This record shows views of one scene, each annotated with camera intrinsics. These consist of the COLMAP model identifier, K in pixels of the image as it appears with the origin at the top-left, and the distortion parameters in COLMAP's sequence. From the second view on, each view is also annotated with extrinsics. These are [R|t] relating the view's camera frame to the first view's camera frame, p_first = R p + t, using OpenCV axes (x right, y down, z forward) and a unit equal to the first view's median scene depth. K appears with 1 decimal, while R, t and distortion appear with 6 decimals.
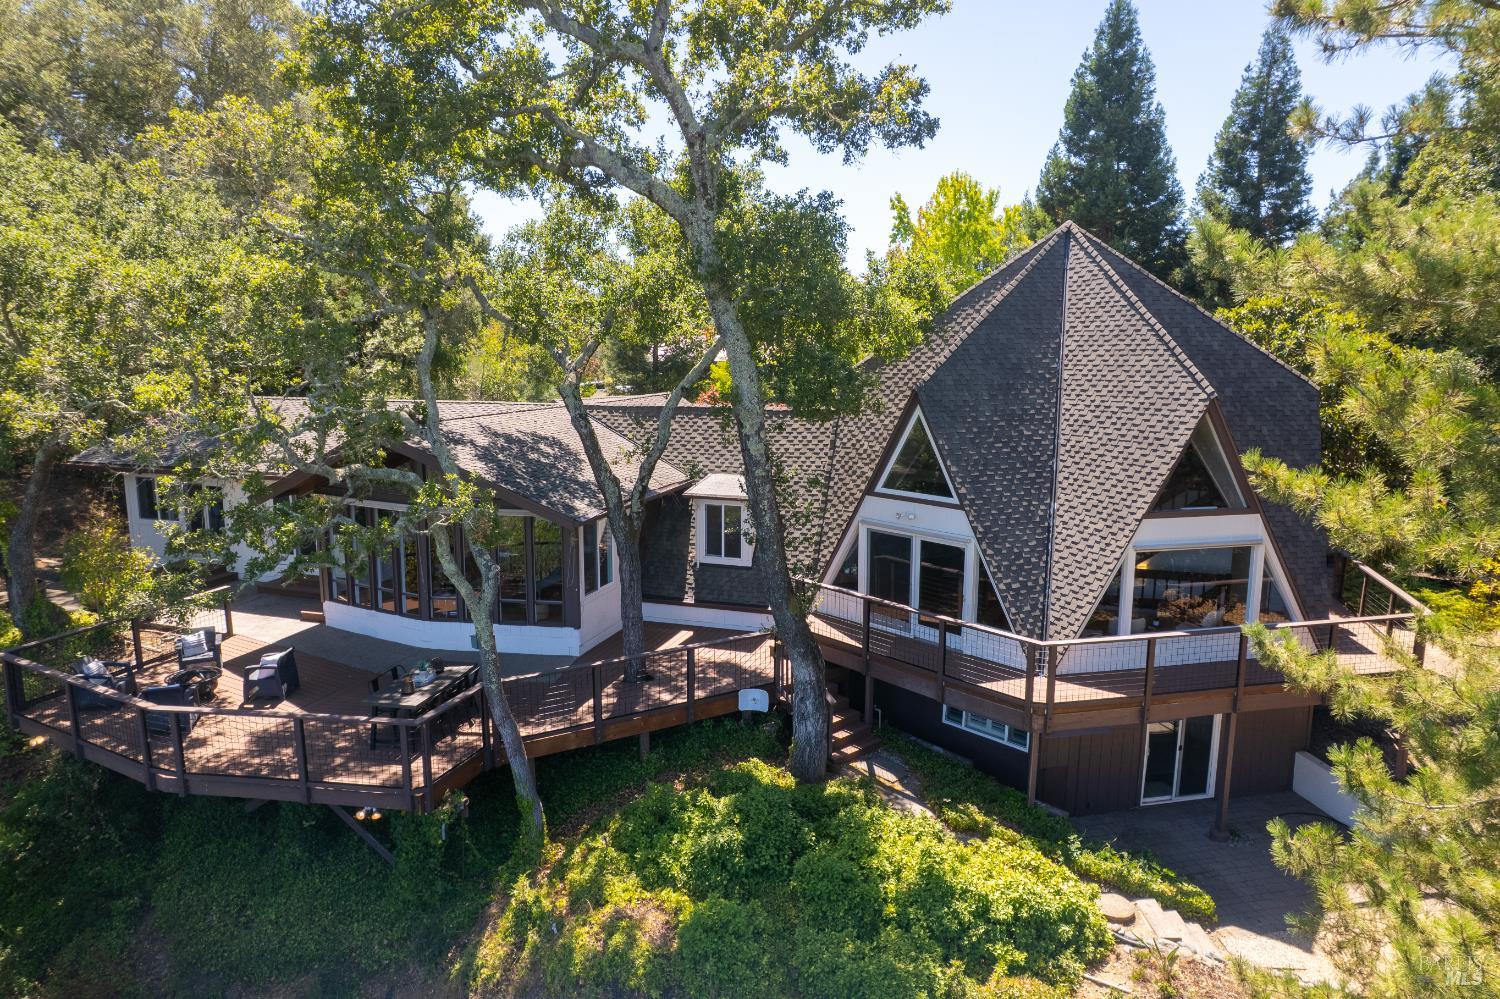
lens RADIAL K [[960.3, 0, 750.0], [0, 960.3, 499.5], [0, 0, 1]] dist [-0.050843, 0.000665]
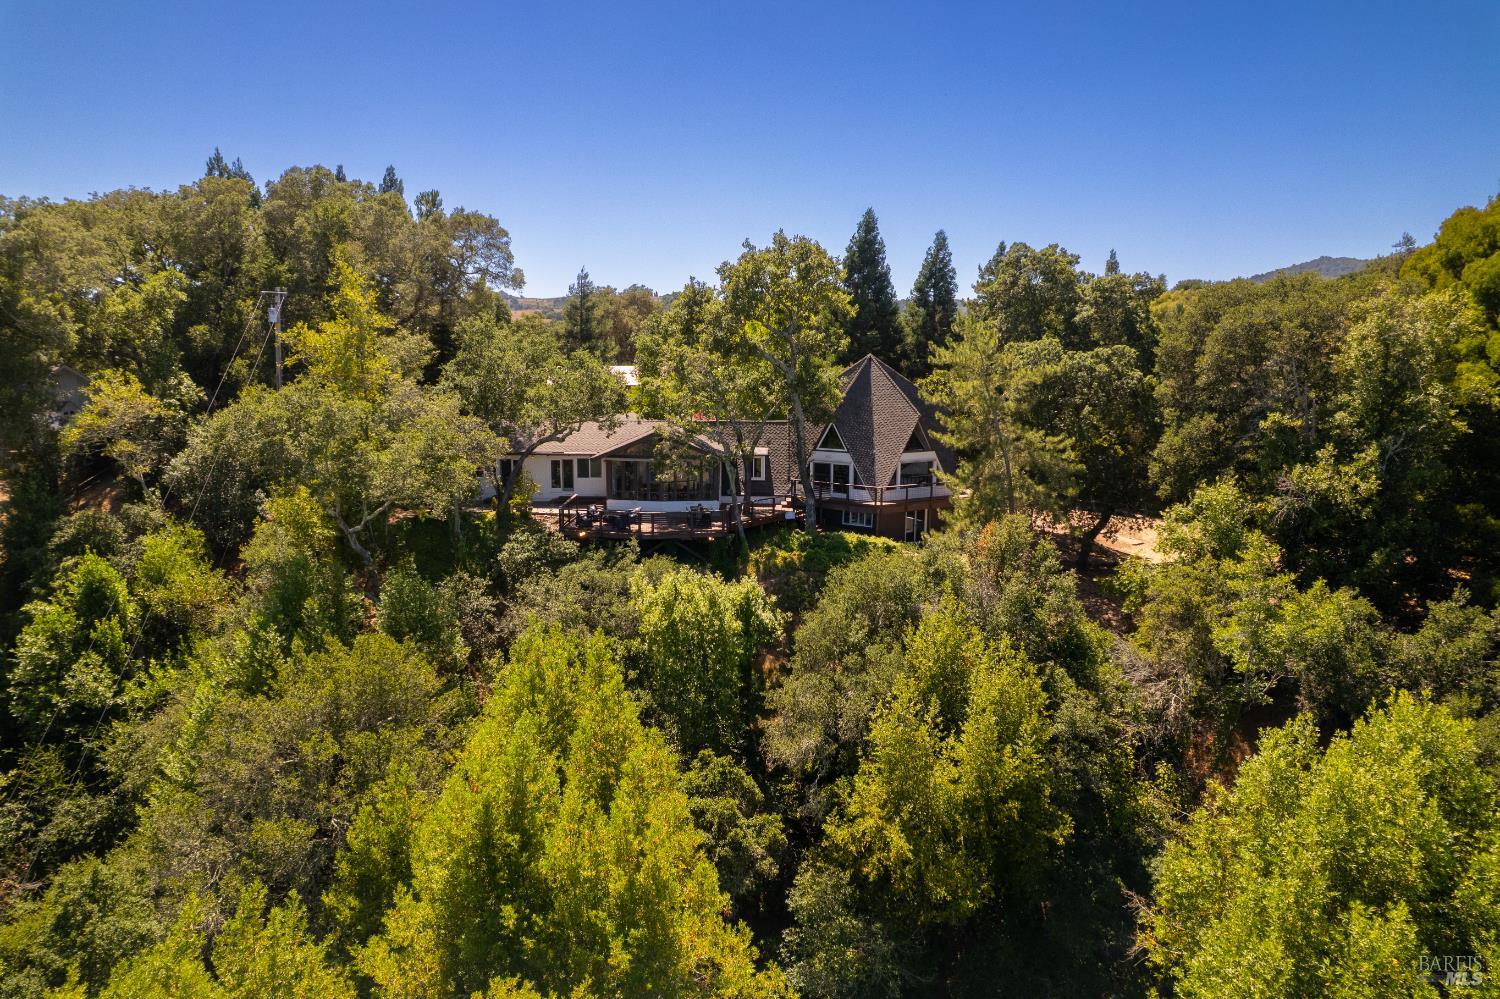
lens RADIAL K [[960.3, 0, 750.0], [0, 960.3, 499.5], [0, 0, 1]] dist [-0.050843, 0.000665]
pose [[0.959185, -0.042539, 0.279560, -1.000894], [0.043153, 0.999061, 0.003963, 0.140250], [-0.279466, 0.008263, 0.960120, -1.987974]]
